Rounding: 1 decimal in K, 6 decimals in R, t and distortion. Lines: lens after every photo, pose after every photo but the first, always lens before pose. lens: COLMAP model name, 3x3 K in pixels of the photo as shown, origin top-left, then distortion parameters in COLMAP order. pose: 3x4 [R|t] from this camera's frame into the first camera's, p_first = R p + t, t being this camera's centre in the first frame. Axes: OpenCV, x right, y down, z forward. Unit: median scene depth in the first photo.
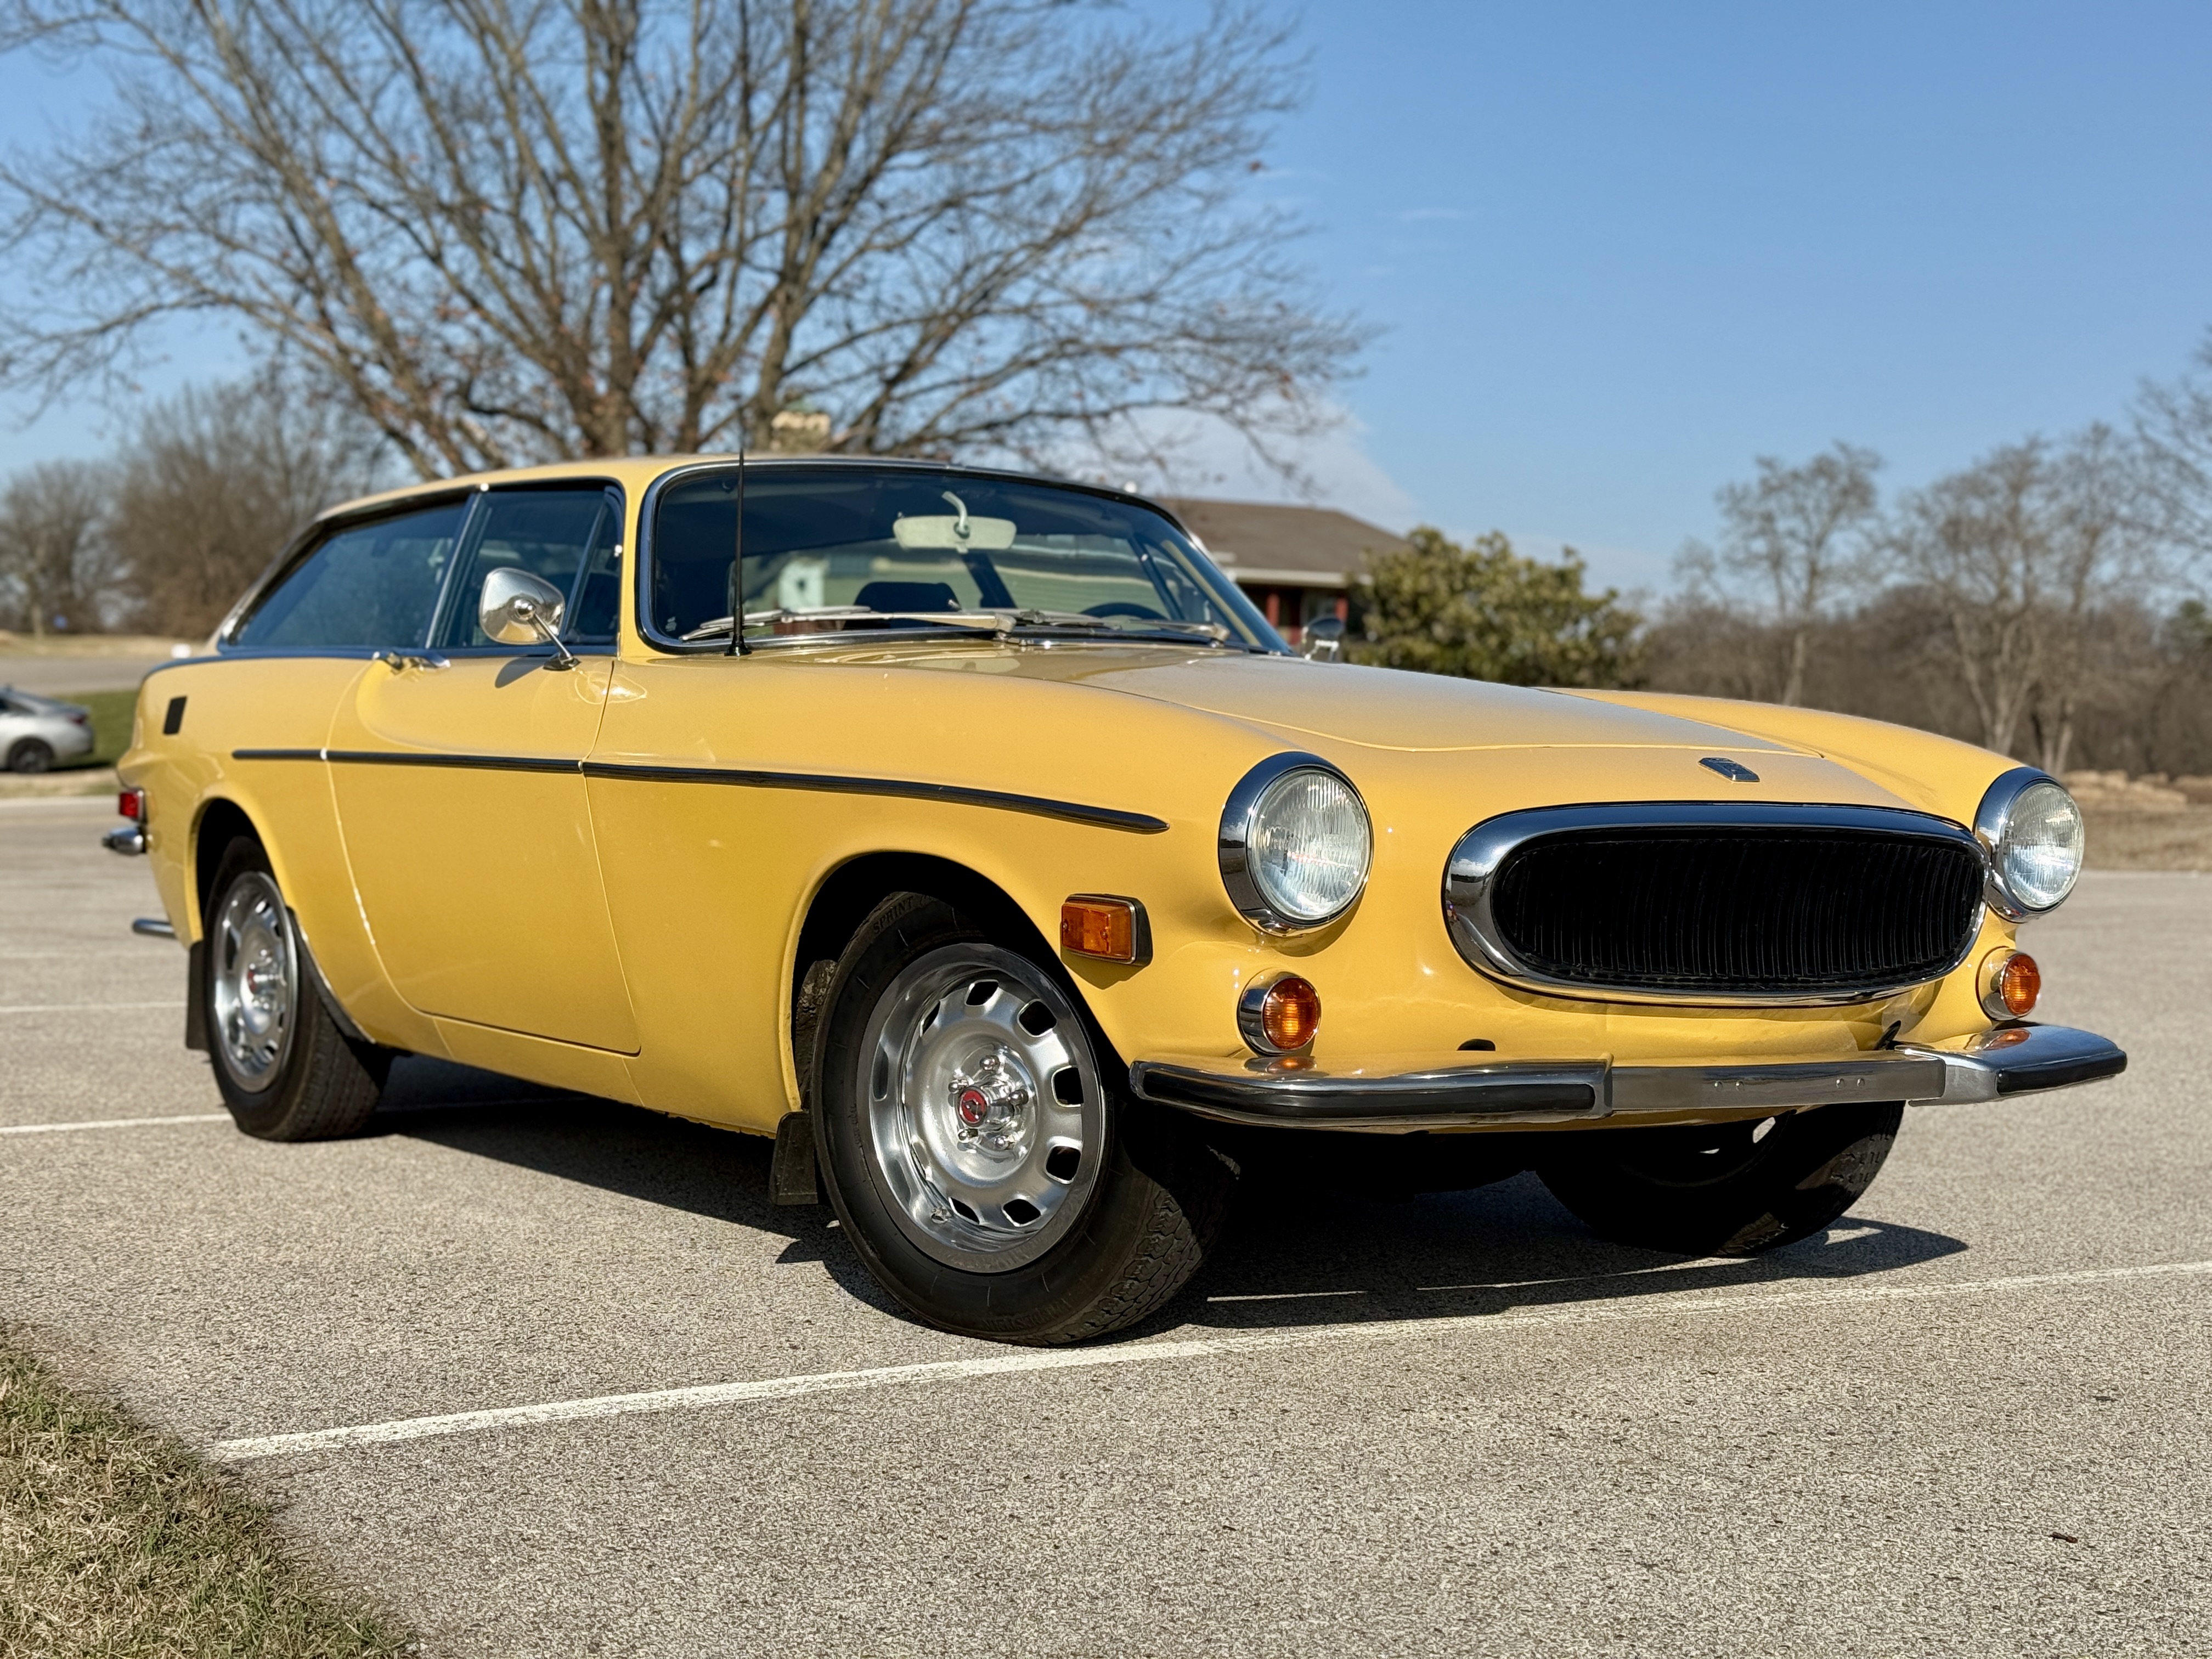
lens RADIAL K [[3065.9, 0, 1114.5], [0, 3065.9, 837.8], [0, 0, 1]] dist [0.111768, 0.000000]
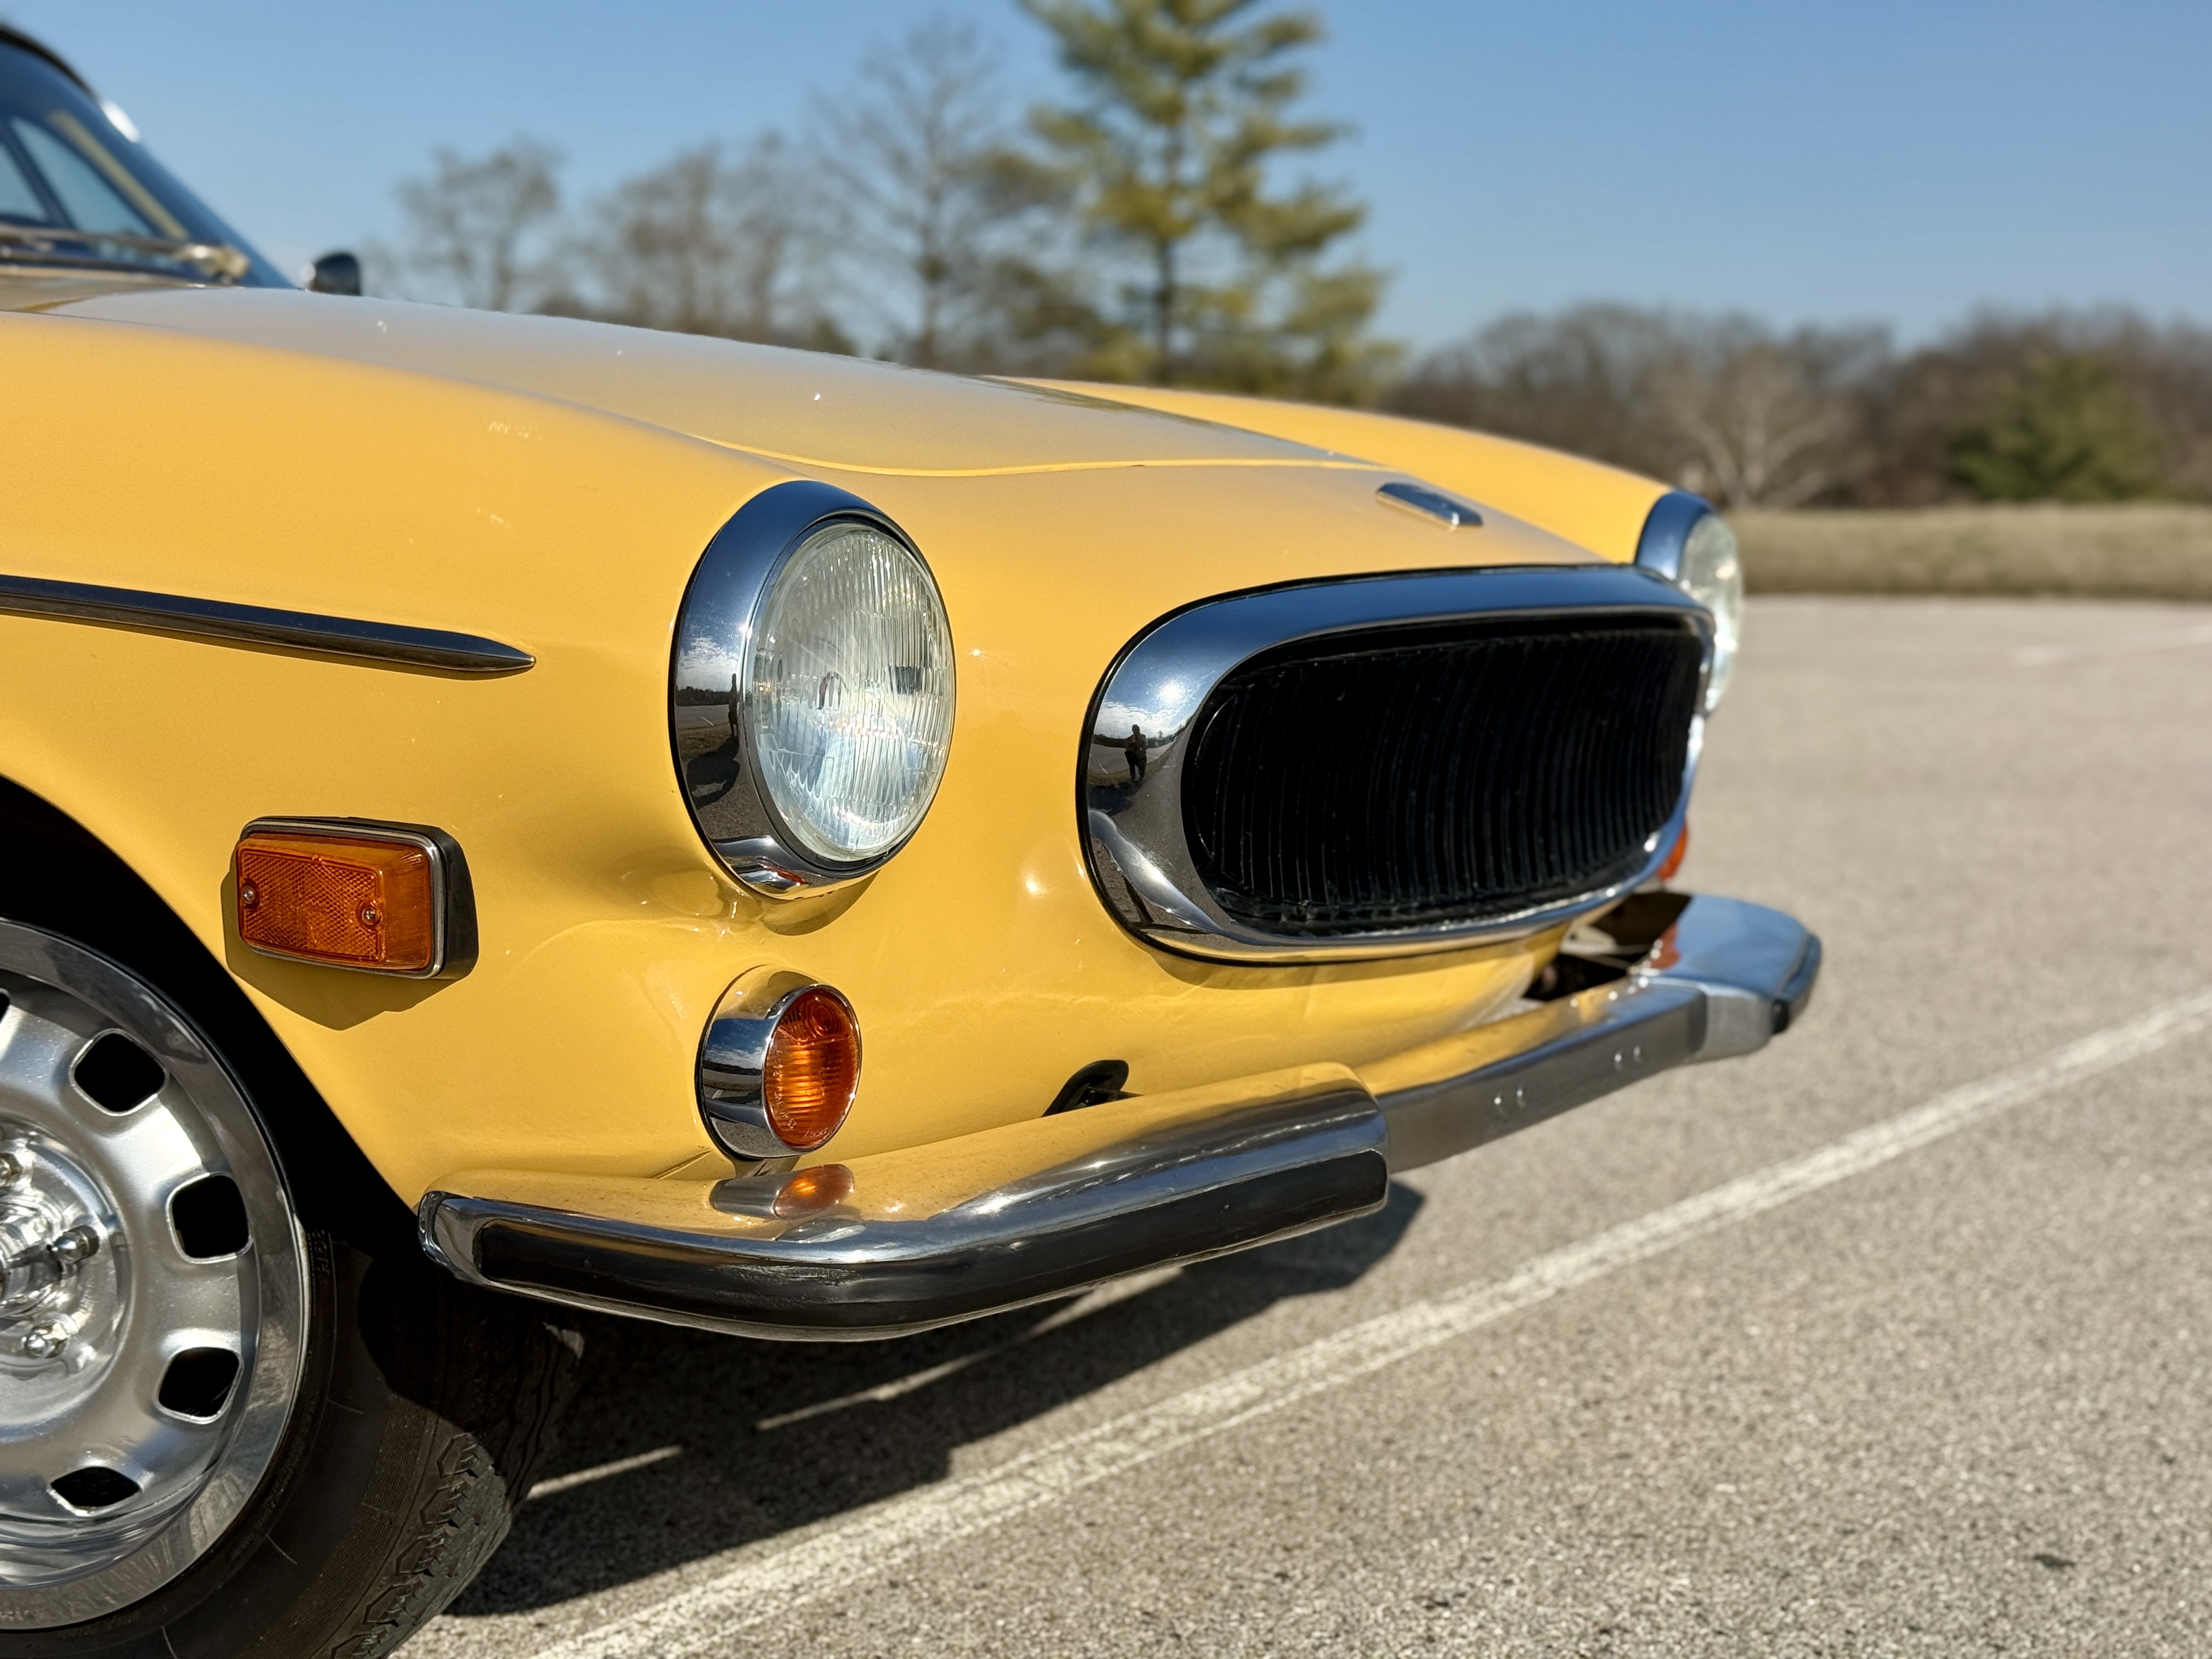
lens RADIAL K [[3065.9, 0, 1127.0], [0, 3065.9, 833.4], [0, 0, 1]] dist [0.111768, 0.000000]
pose [[0.908133, -0.057147, 0.414763, -0.047500], [0.019024, 0.995250, 0.095475, -0.010560], [-0.418249, -0.078813, 0.904907, 0.318902]]
